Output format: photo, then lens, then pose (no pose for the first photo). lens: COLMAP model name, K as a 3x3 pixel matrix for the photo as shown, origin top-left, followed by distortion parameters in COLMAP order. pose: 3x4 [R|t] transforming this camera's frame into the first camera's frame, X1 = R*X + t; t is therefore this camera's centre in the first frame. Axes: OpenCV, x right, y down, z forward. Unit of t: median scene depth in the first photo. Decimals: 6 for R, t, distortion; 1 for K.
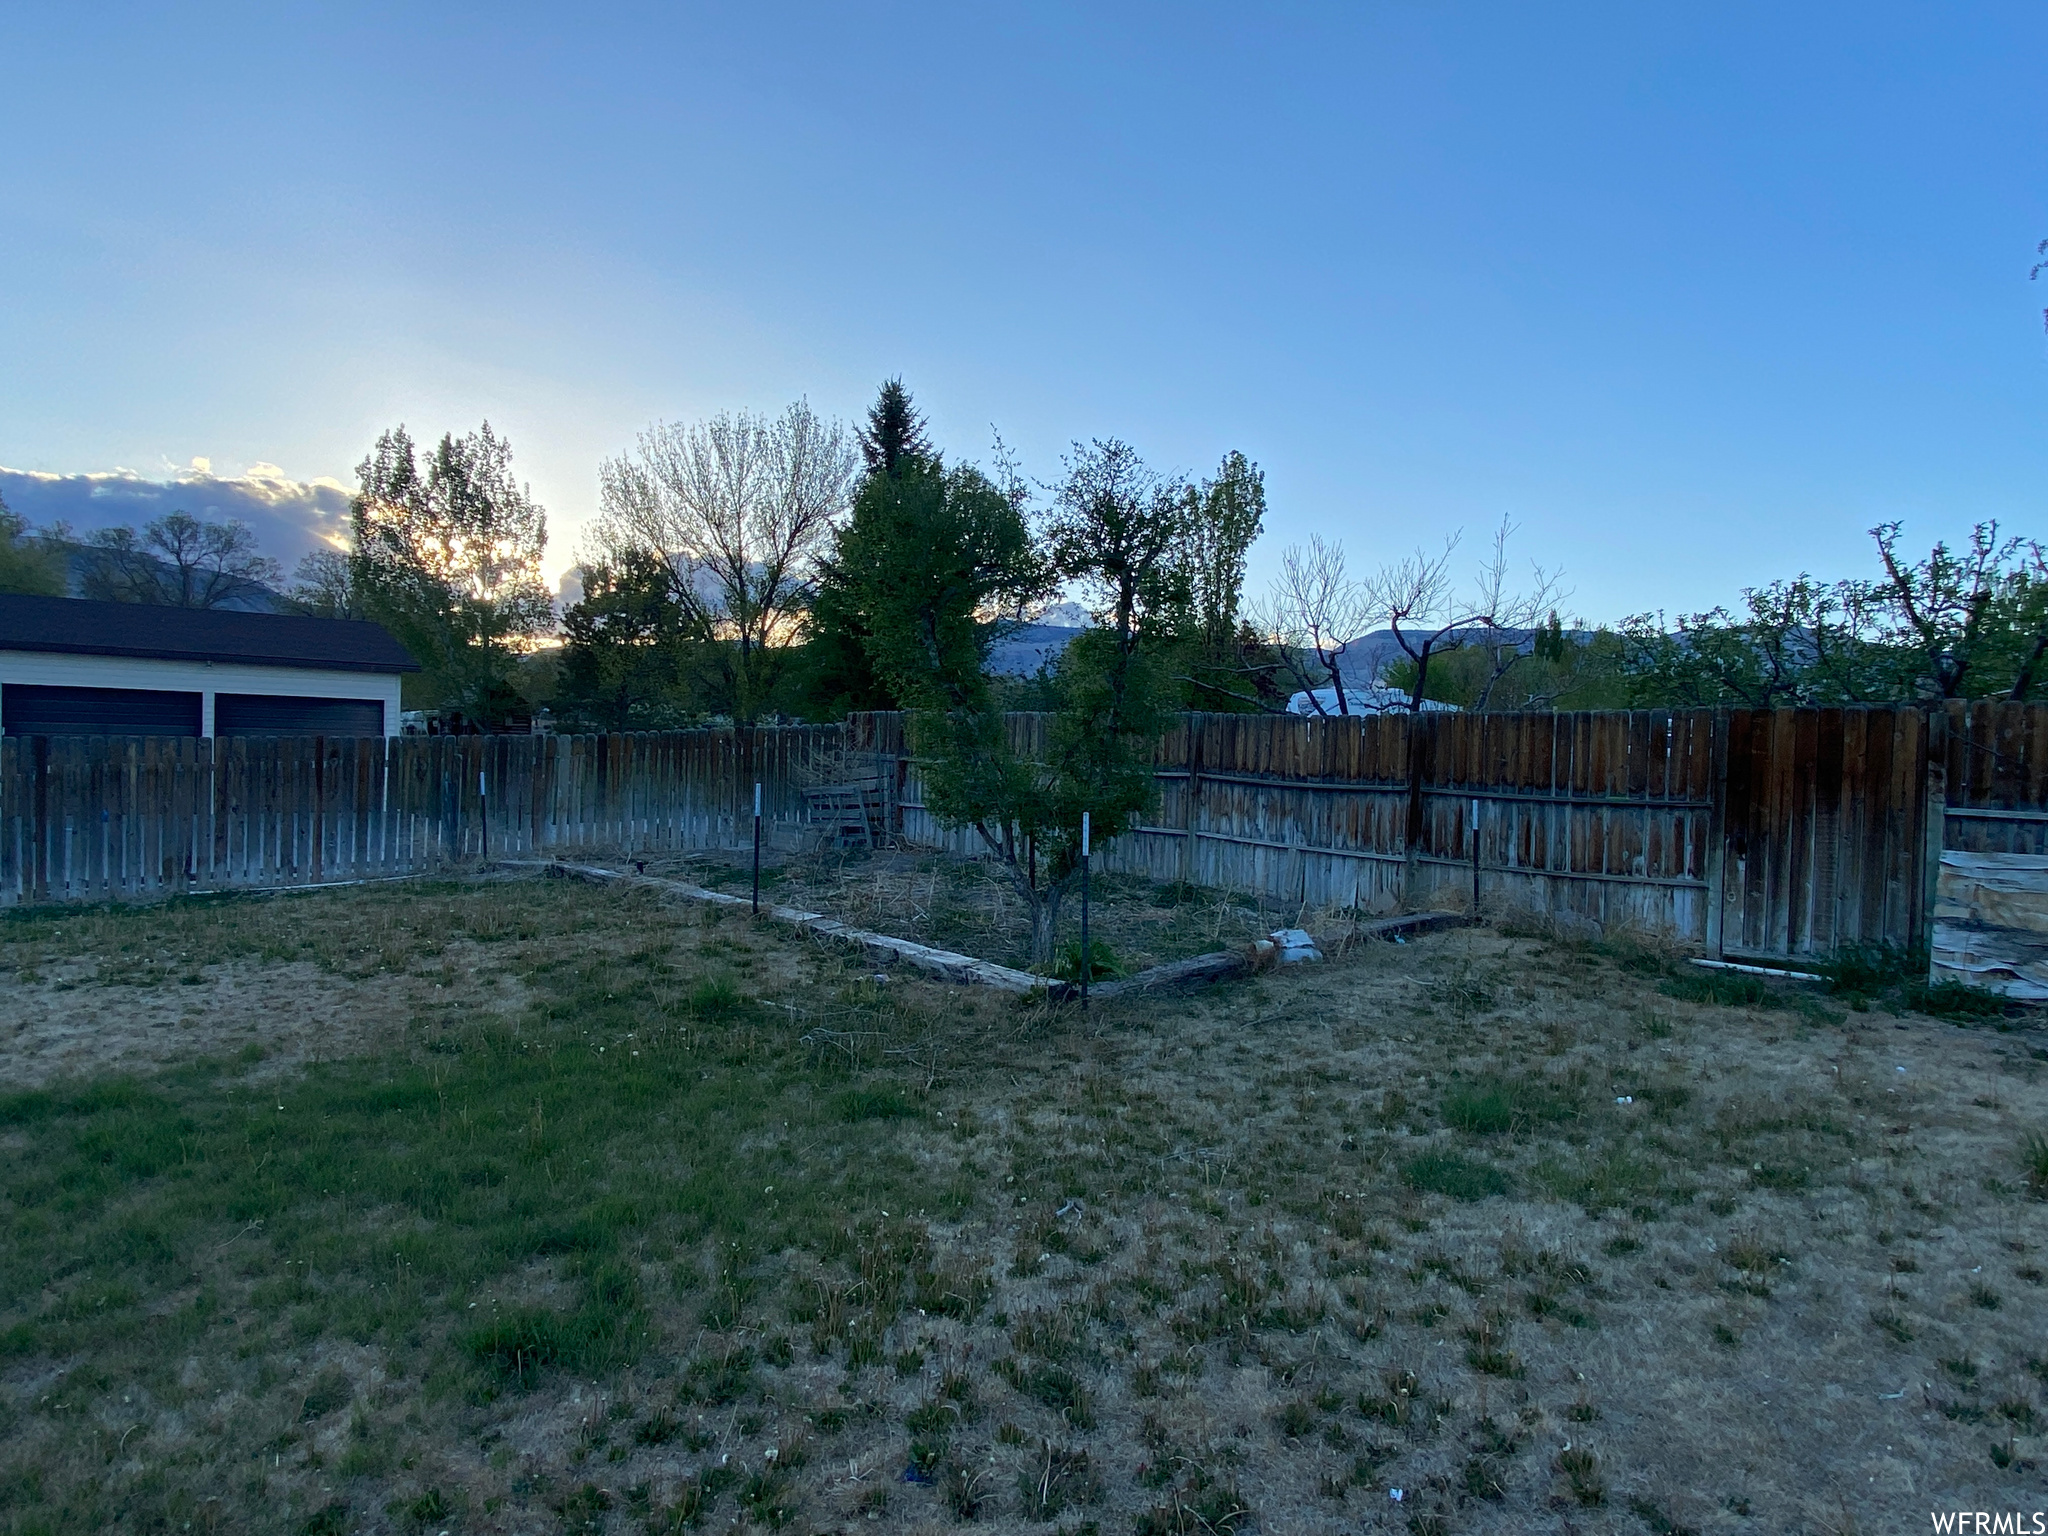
lens RADIAL K [[1173.8, 0, 1043.9], [0, 1173.8, 773.3], [0, 0, 1]] dist [0.021678, -0.021586]
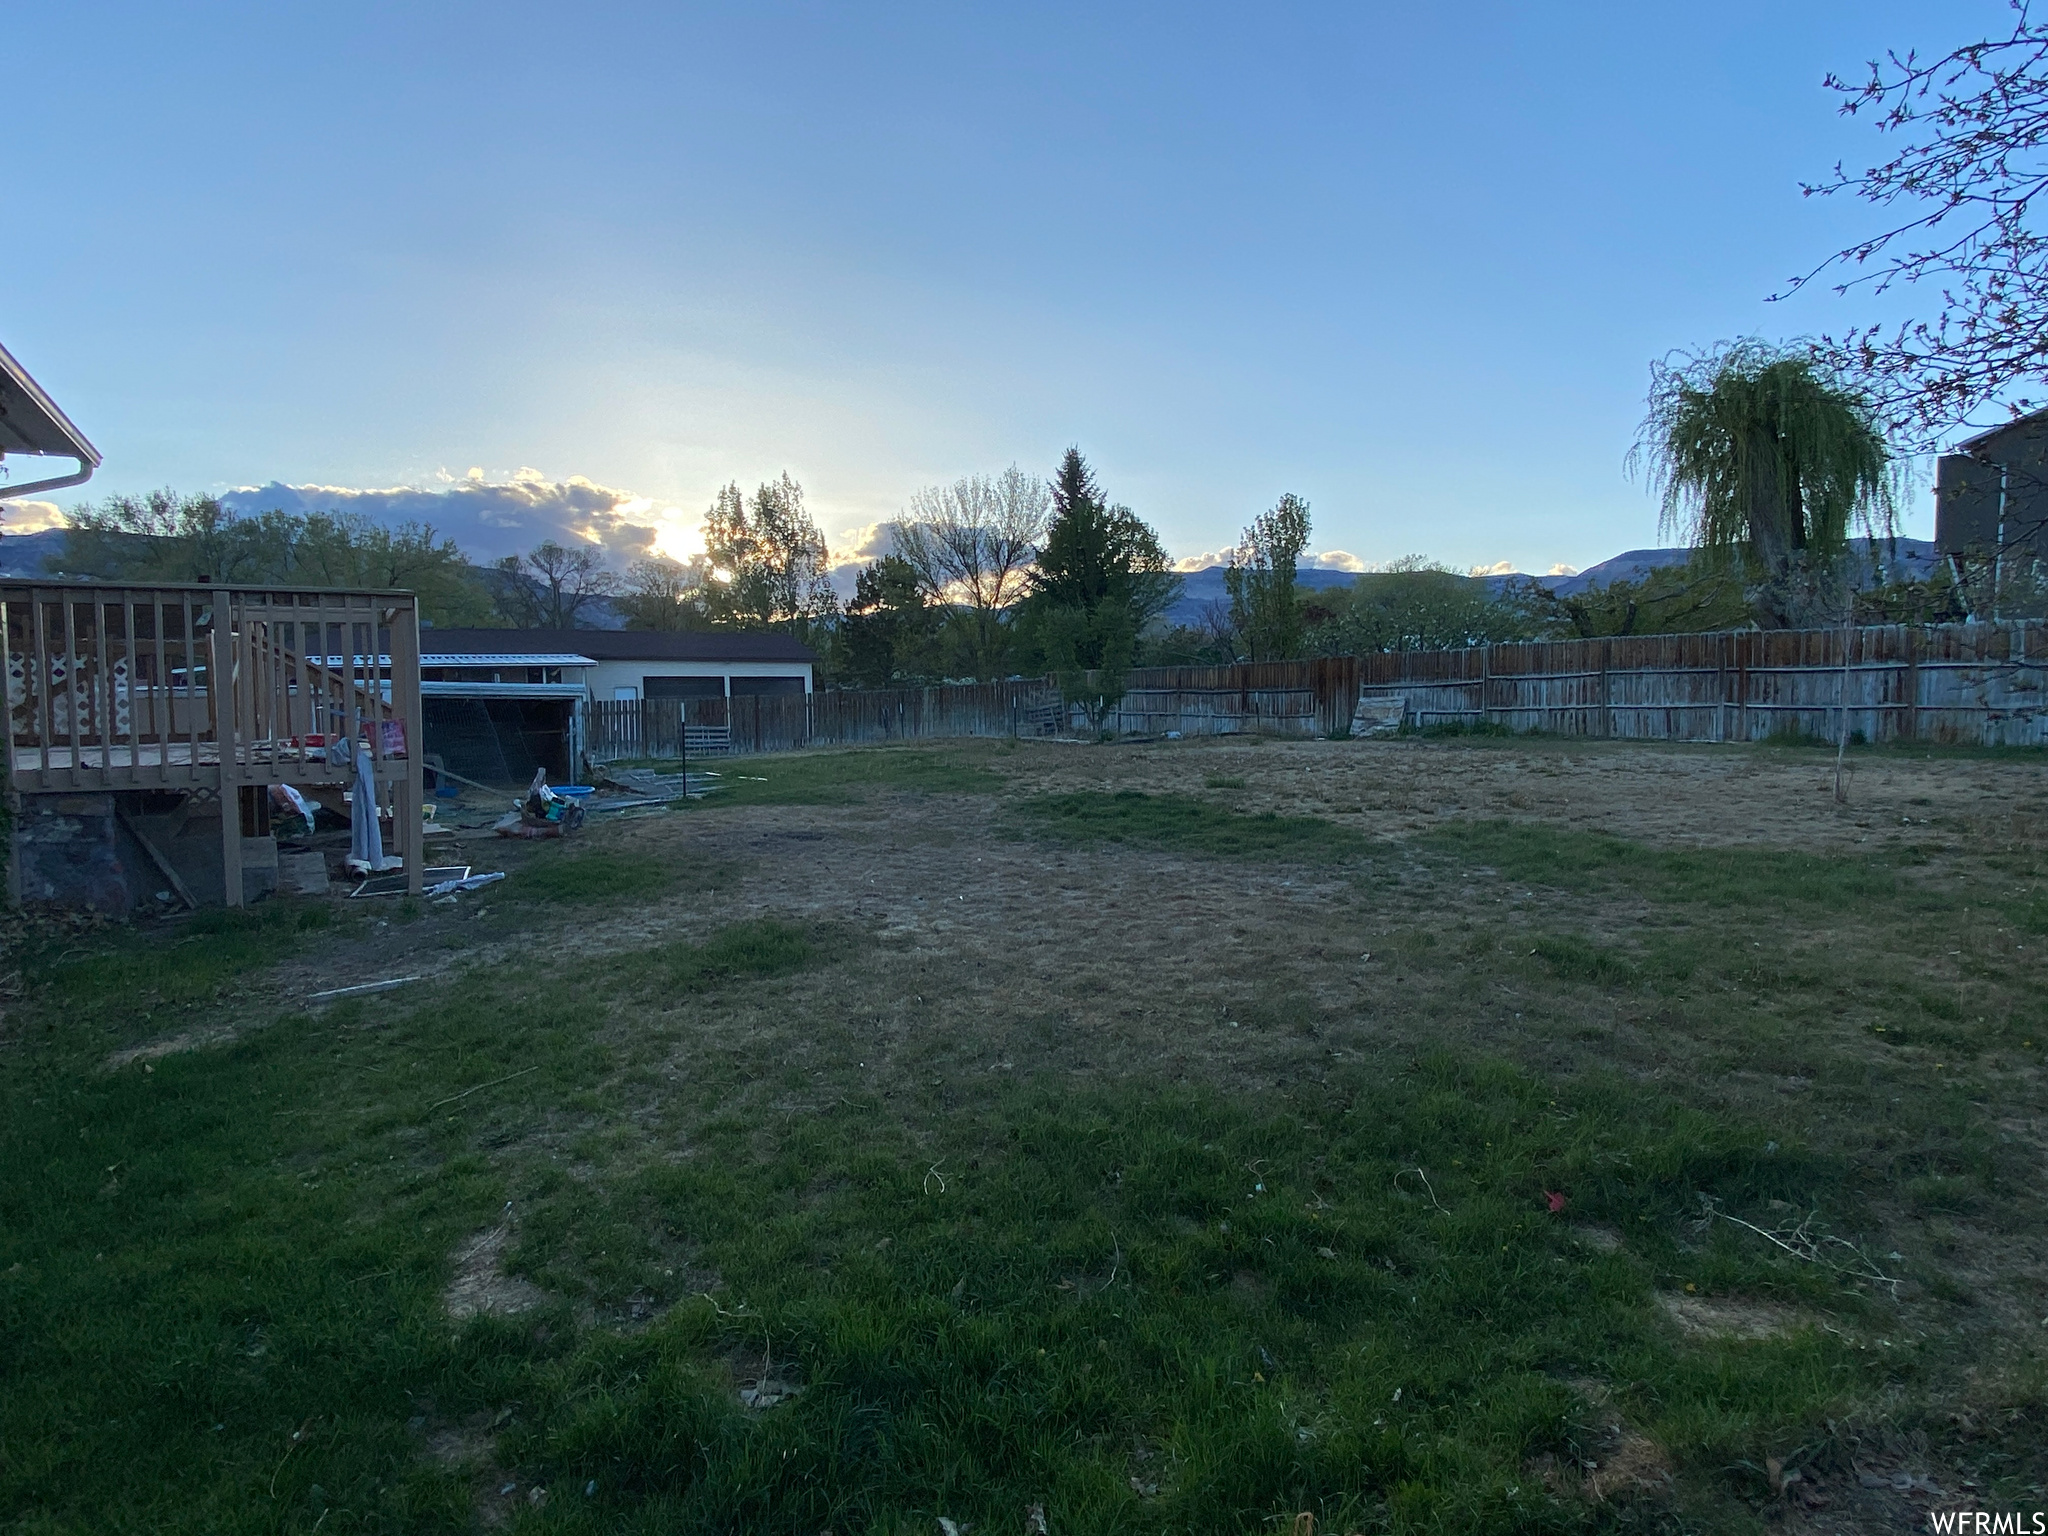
lens RADIAL K [[1173.8, 0, 1021.1], [0, 1173.8, 777.8], [0, 0, 1]] dist [0.021678, -0.021586]
pose [[0.980492, -0.026691, -0.194736, 0.087797], [0.034863, 0.998644, 0.038659, 0.025261], [0.193440, -0.044694, 0.980093, -0.495293]]
